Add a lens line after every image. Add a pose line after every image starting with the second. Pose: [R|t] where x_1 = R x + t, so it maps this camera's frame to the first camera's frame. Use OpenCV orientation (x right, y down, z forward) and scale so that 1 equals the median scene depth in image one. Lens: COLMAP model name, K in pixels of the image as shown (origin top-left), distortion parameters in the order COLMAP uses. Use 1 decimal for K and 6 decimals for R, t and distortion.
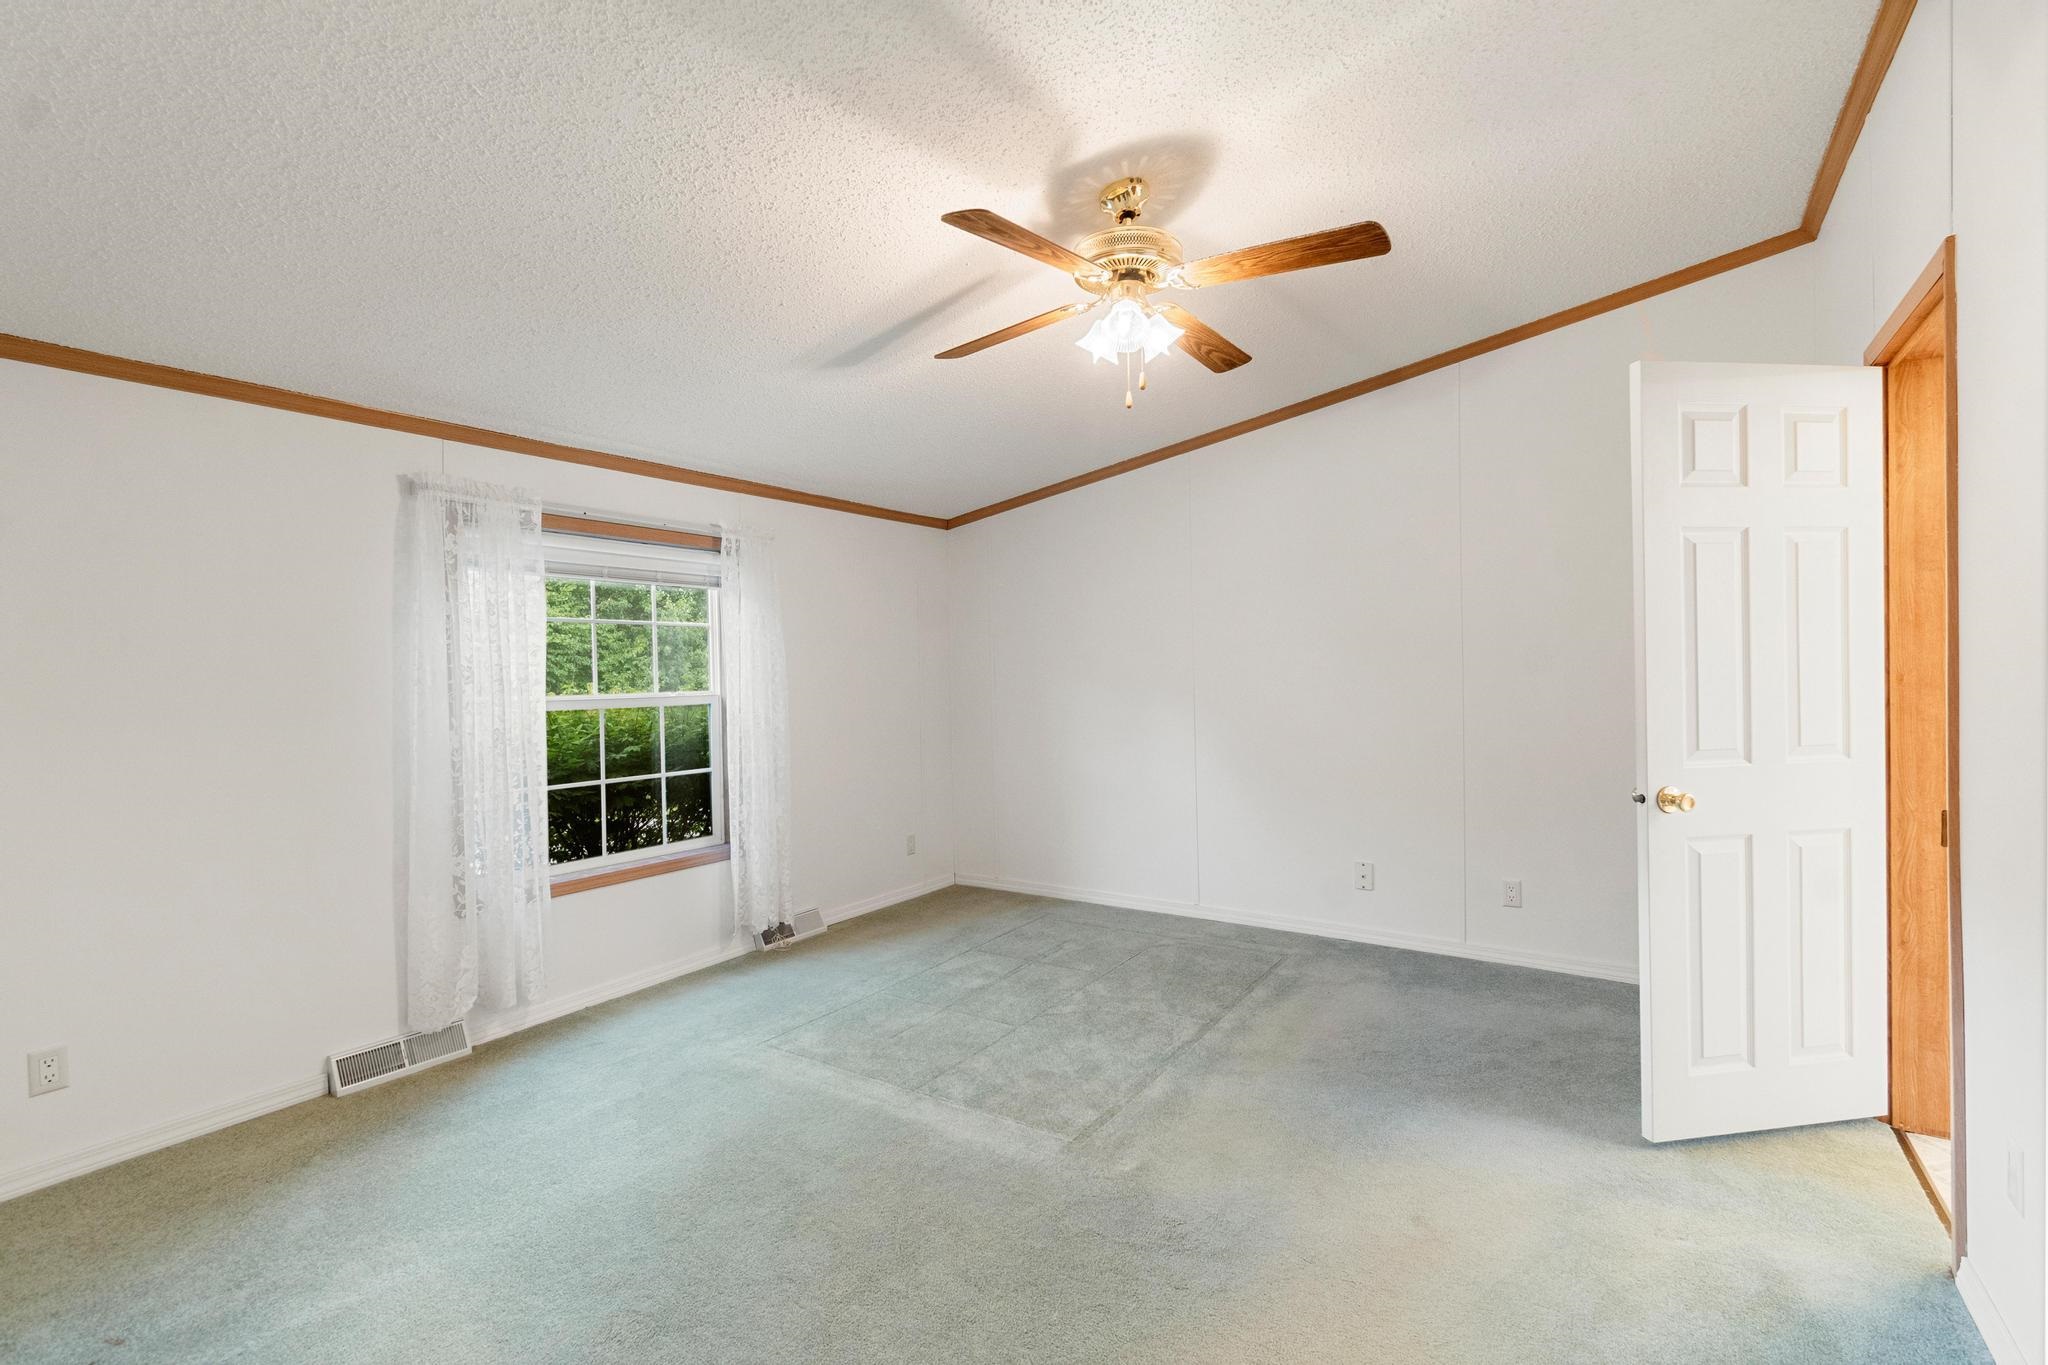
lens RADIAL K [[911.0, 0, 1033.6], [0, 911.0, 697.9], [0, 0, 1]] dist [0.006408, -0.002158]
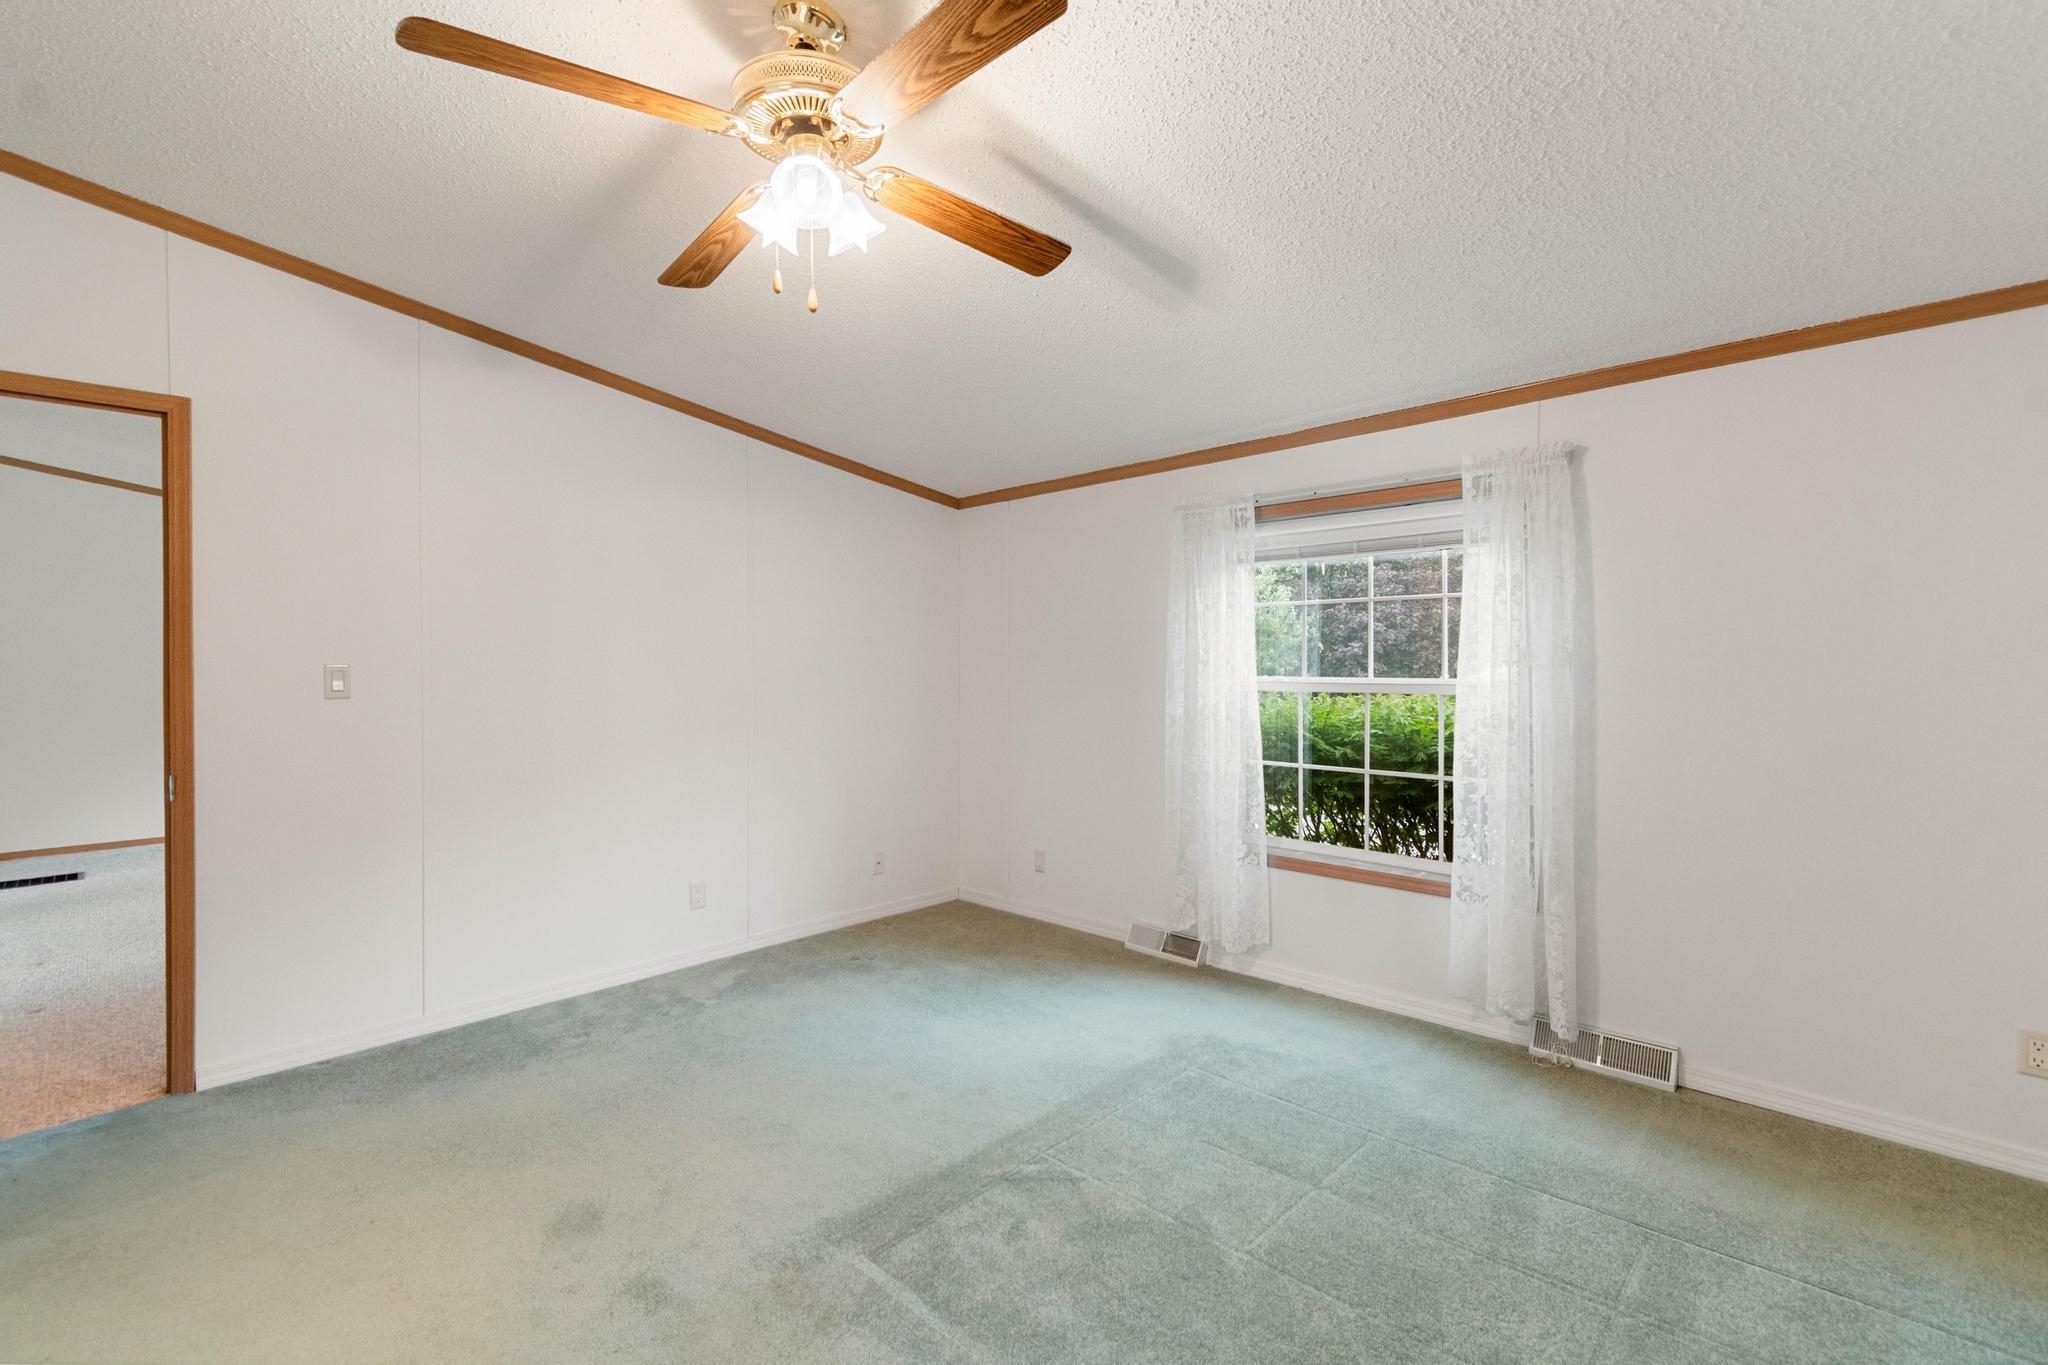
lens RADIAL K [[911.0, 0, 981.6], [0, 911.0, 659.9], [0, 0, 1]] dist [0.006408, -0.002158]
pose [[-0.212862, 0.012795, -0.976998, 0.524530], [-0.016039, 0.999734, 0.016587, -0.030548], [0.976951, 0.019200, -0.212601, 0.817274]]
